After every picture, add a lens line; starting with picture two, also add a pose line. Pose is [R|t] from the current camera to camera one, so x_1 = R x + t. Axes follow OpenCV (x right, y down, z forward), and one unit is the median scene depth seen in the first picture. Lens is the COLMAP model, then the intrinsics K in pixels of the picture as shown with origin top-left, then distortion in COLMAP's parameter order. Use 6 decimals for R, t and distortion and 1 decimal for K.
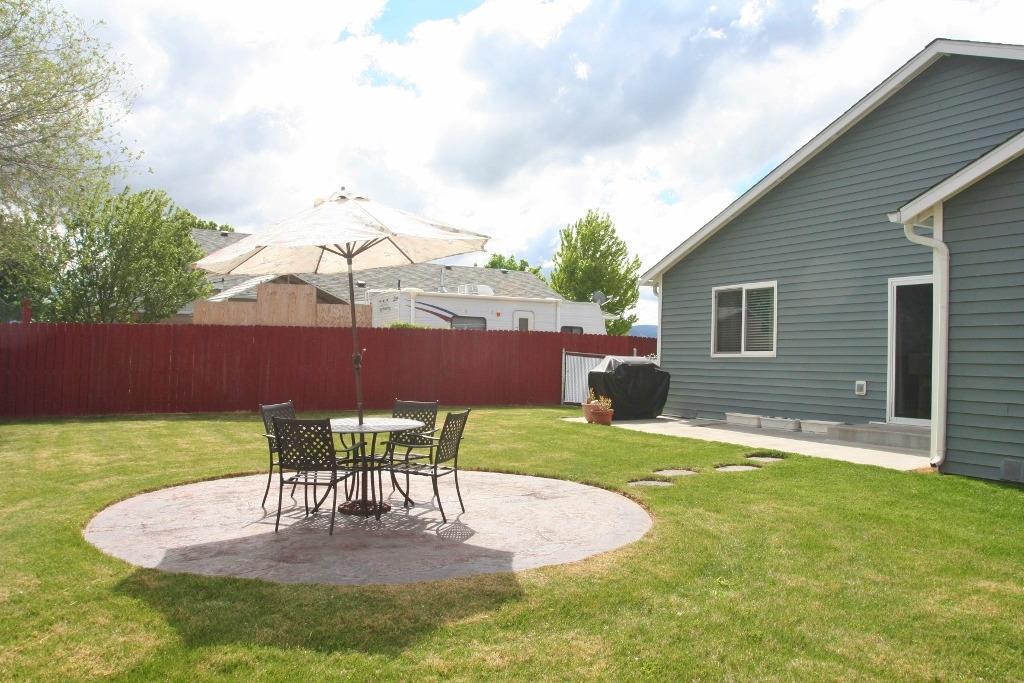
lens RADIAL K [[819.4, 0, 512.0], [0, 819.4, 341.5], [0, 0, 1]] dist [-0.111709, 0.091938]
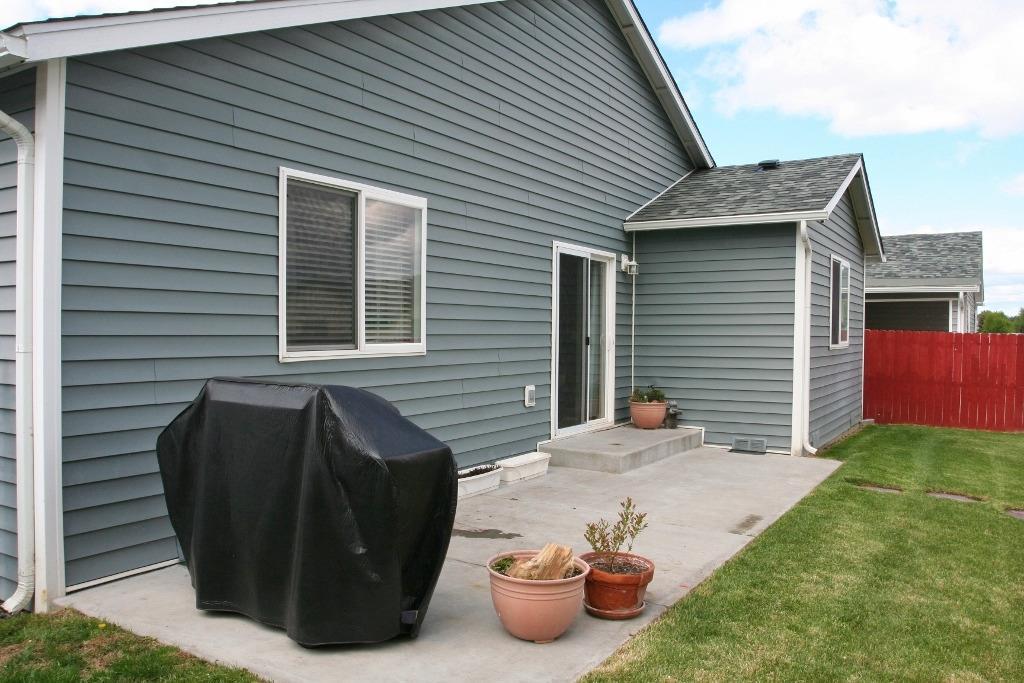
lens RADIAL K [[819.4, 0, 512.0], [0, 819.4, 341.5], [0, 0, 1]] dist [-0.111709, 0.091938]
pose [[-0.517505, -0.029369, 0.855176, -0.117540], [-0.031054, 0.999397, 0.015530, 0.001960], [-0.855116, -0.018520, -0.518105, 1.148229]]
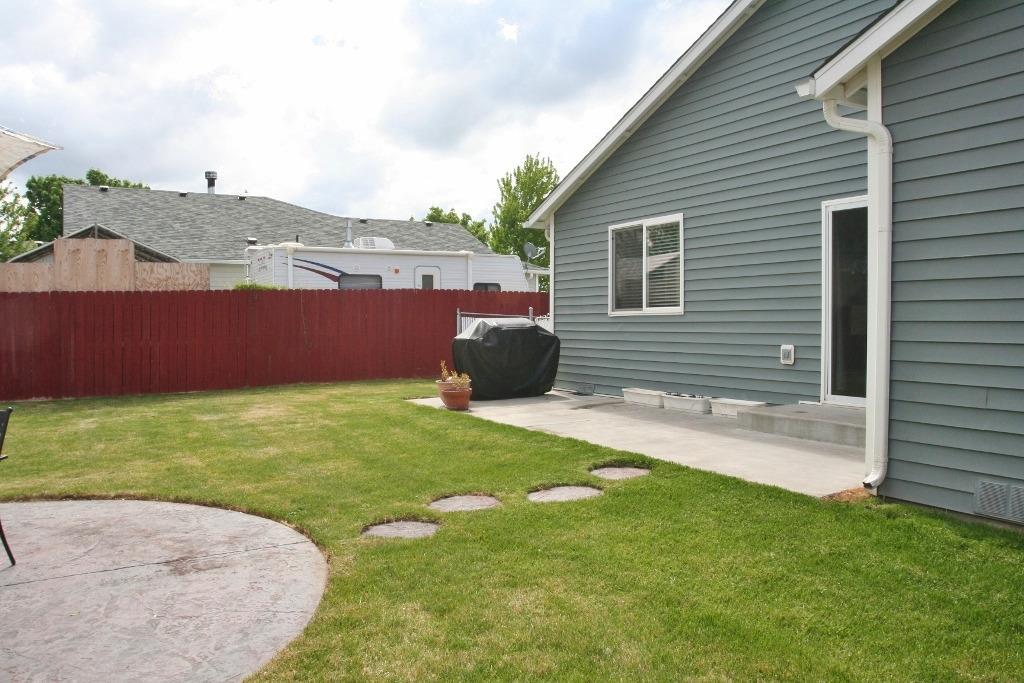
lens RADIAL K [[819.4, 0, 512.0], [0, 819.4, 341.5], [0, 0, 1]] dist [-0.111709, 0.091938]
pose [[0.999481, -0.026563, 0.018248, 0.143706], [0.025643, 0.998475, 0.048882, 0.003097], [-0.019518, -0.048389, 0.998638, 0.229702]]
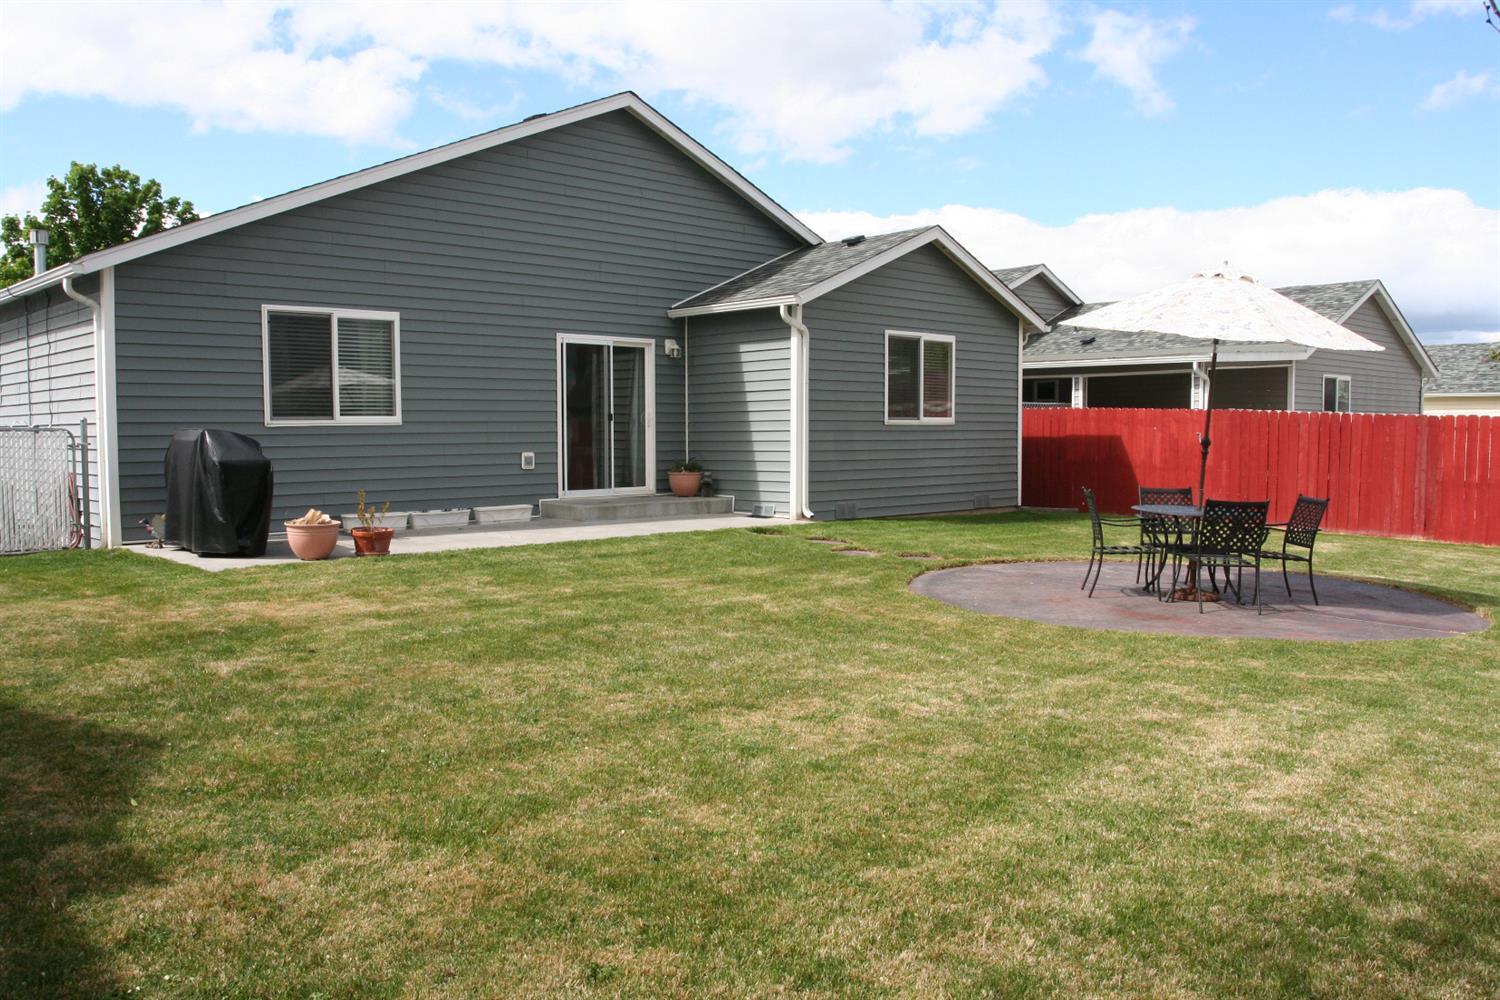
lens RADIAL K [[1200.3, 0, 750.0], [0, 1200.3, 500.0], [0, 0, 1]] dist [-0.111709, 0.091938]
pose [[-0.281966, -0.066777, 0.957098, -0.683997], [-0.016489, 0.997765, 0.064757, 0.012137], [-0.959283, 0.002478, -0.282437, 0.948609]]
